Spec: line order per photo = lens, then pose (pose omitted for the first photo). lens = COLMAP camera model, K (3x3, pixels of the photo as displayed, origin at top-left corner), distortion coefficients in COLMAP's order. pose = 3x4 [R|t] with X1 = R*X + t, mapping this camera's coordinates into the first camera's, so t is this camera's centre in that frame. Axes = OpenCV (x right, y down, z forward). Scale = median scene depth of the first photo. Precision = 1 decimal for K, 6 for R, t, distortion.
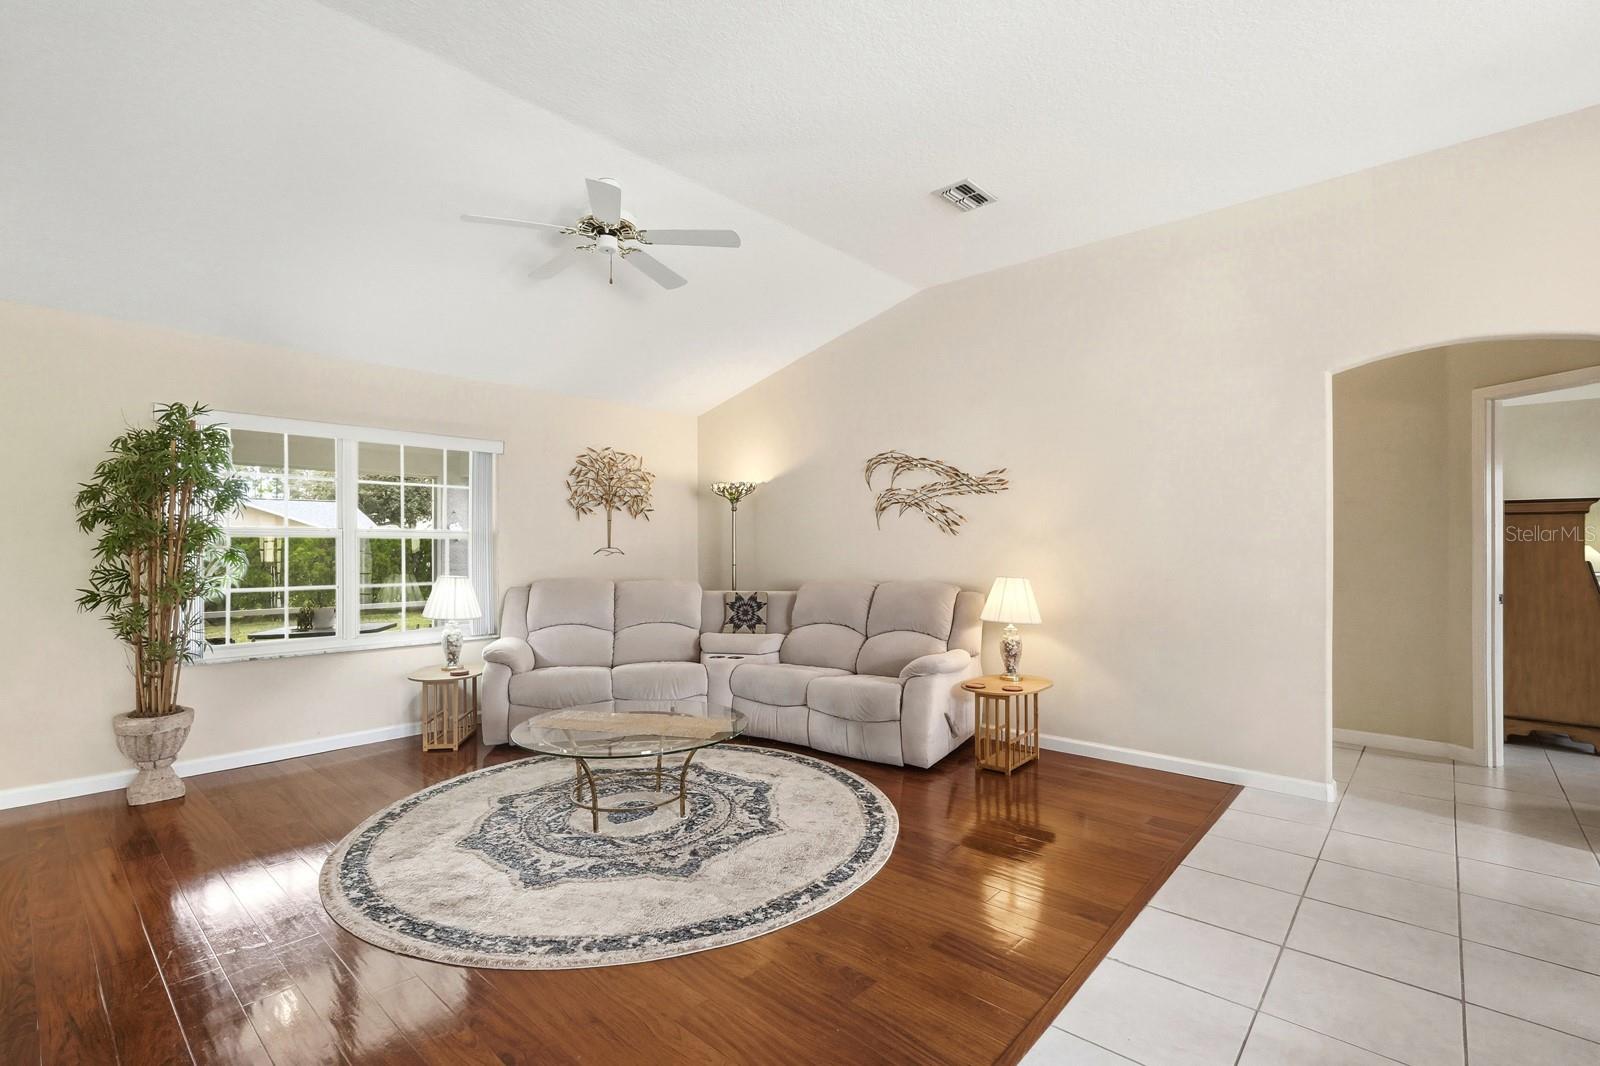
lens RADIAL K [[721.4, 0, 804.8], [0, 721.4, 542.2], [0, 0, 1]] dist [-0.012721, 0.004633]
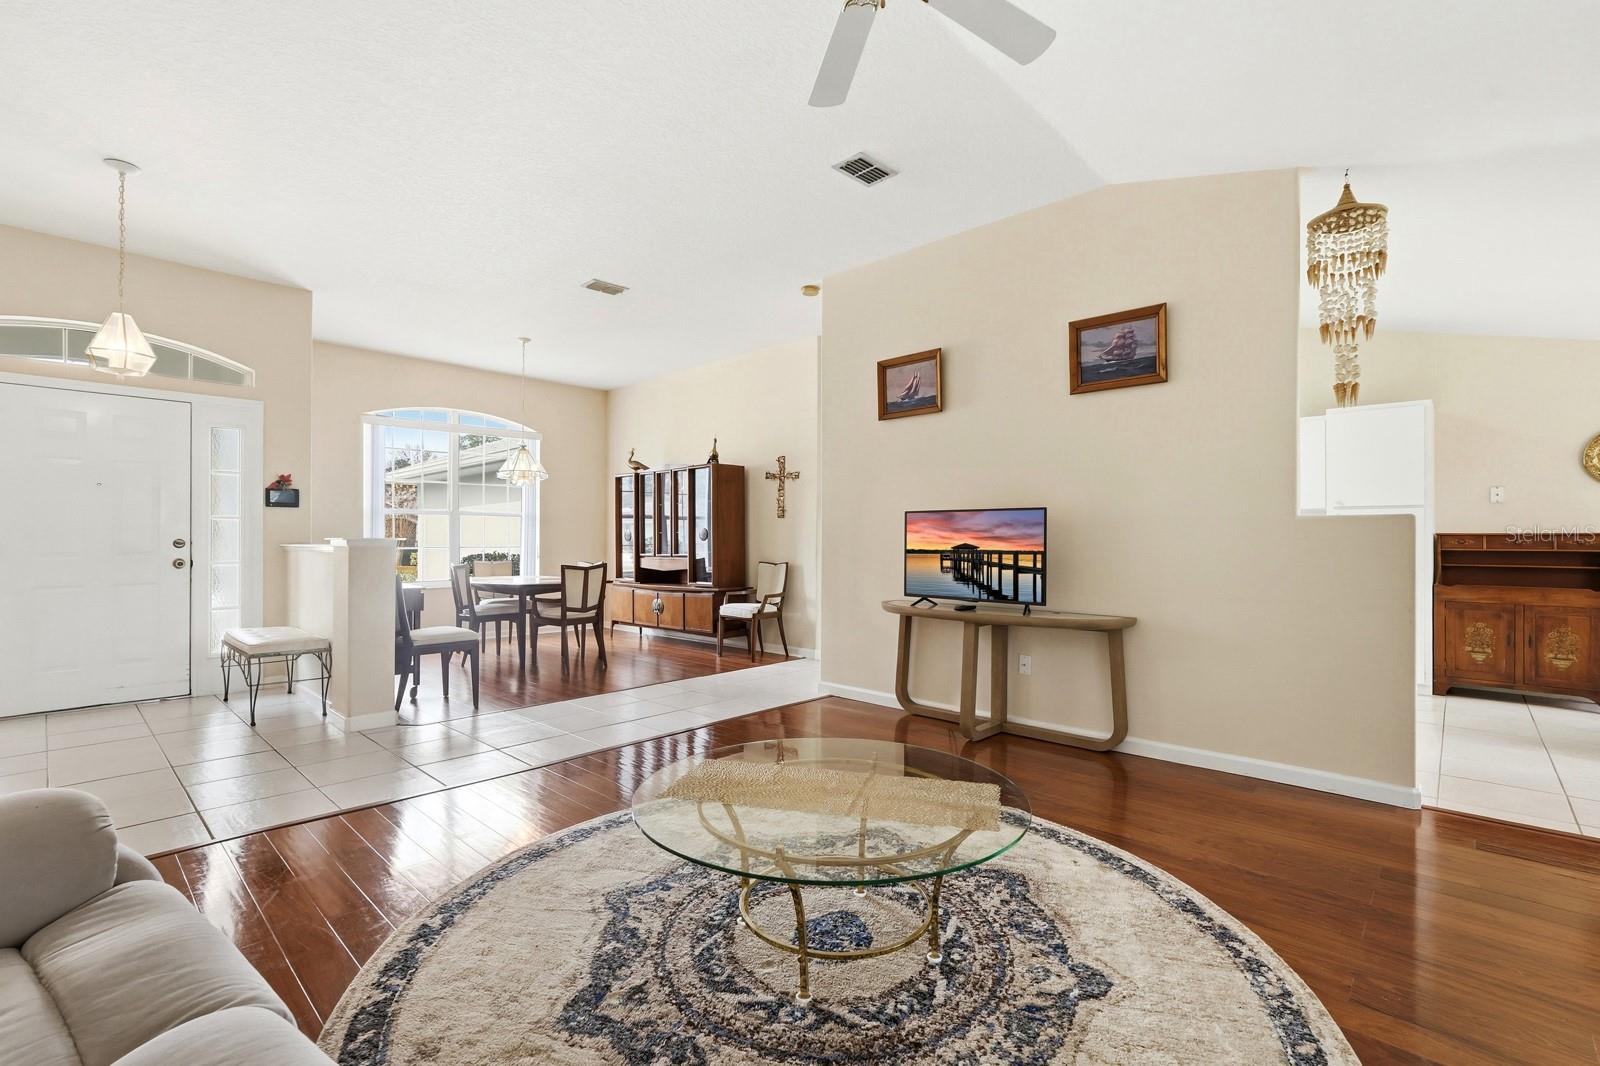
lens RADIAL K [[721.4, 0, 800.2], [0, 721.4, 540.8], [0, 0, 1]] dist [-0.012721, 0.004633]
pose [[-0.999694, 0.001092, 0.024727, -0.228604], [0.001048, 0.999998, -0.001784, 0.046475], [-0.024729, -0.001757, -0.999693, 1.594141]]
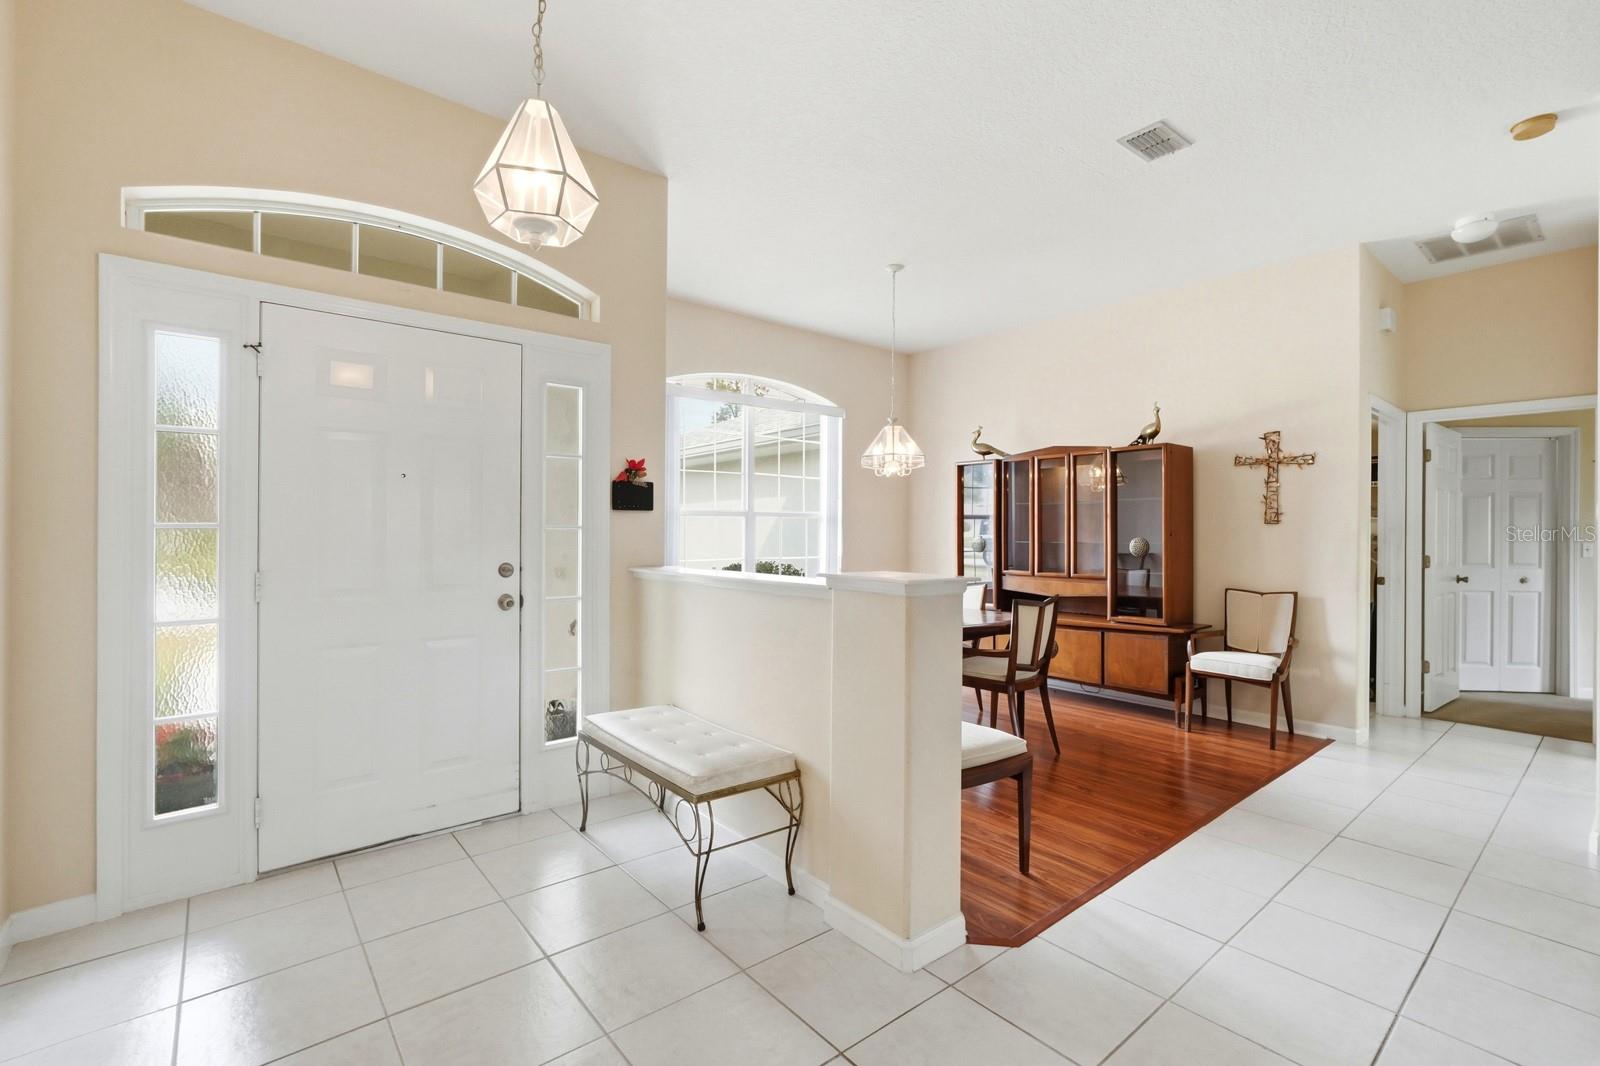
lens RADIAL K [[721.4, 0, 810.8], [0, 721.4, 533.0], [0, 0, 1]] dist [-0.012721, 0.004633]
pose [[-0.988919, -0.004905, 0.148377, 0.544229], [-0.004938, 0.999988, 0.000142, -0.000536], [-0.148376, -0.000592, -0.988931, 1.021076]]
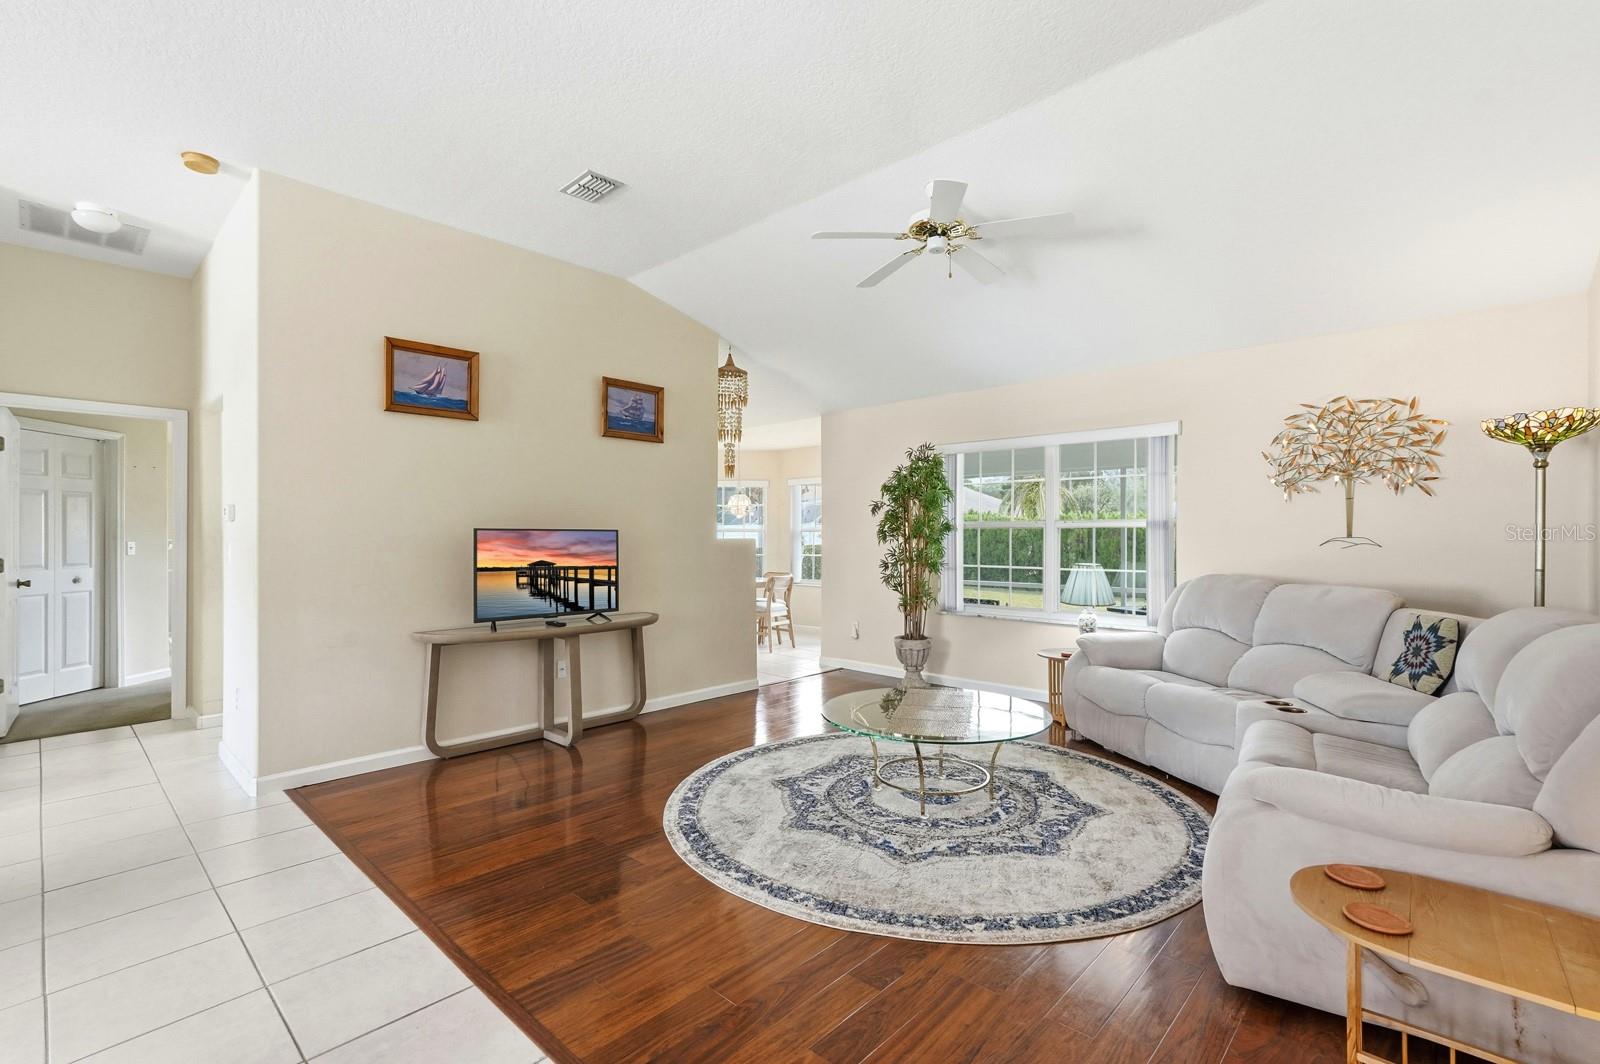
lens RADIAL K [[721.4, 0, 807.2], [0, 721.4, 528.8], [0, 0, 1]] dist [-0.012721, 0.004633]
pose [[-0.012698, -0.008635, -0.999882, 0.777508], [0.004760, 0.999951, -0.008696, 0.005764], [0.999908, -0.004870, -0.012656, 0.836874]]
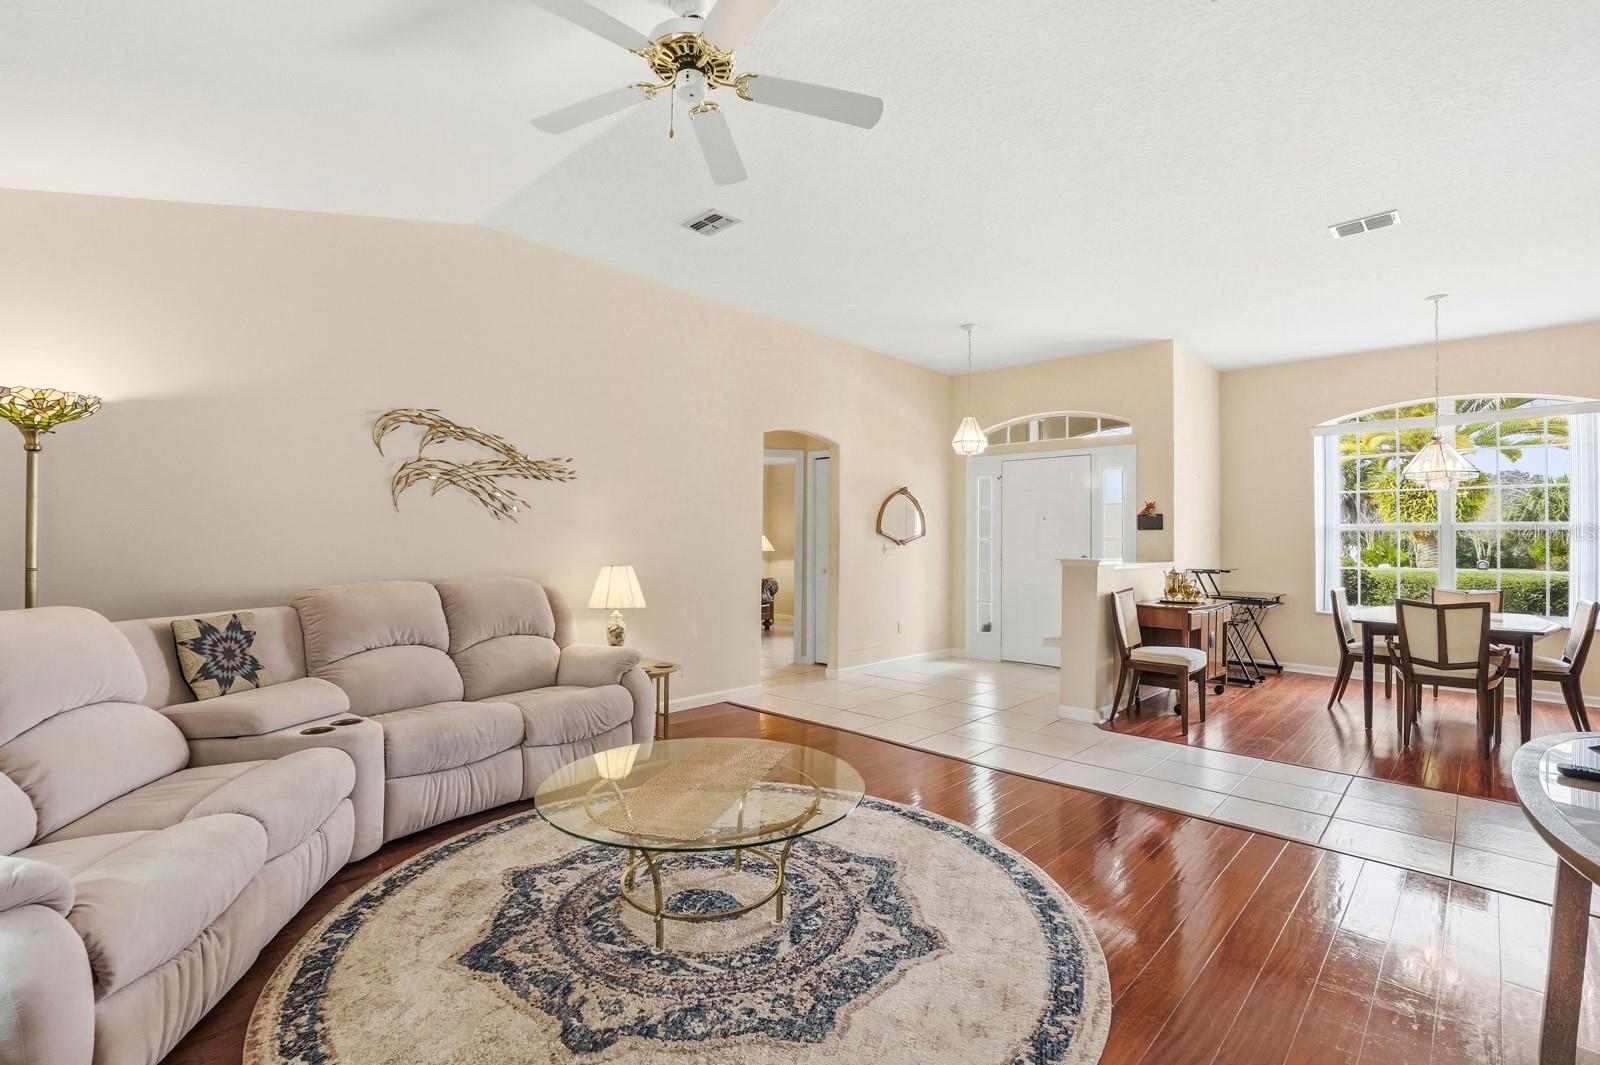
lens RADIAL K [[721.4, 0, 796.3], [0, 721.4, 519.6], [0, 0, 1]] dist [-0.012721, 0.004633]
pose [[0.042113, 0.033216, 0.998561, -0.956085], [-0.012725, 0.999384, -0.032707, 0.015581], [-0.999032, -0.011329, 0.042510, 0.882041]]
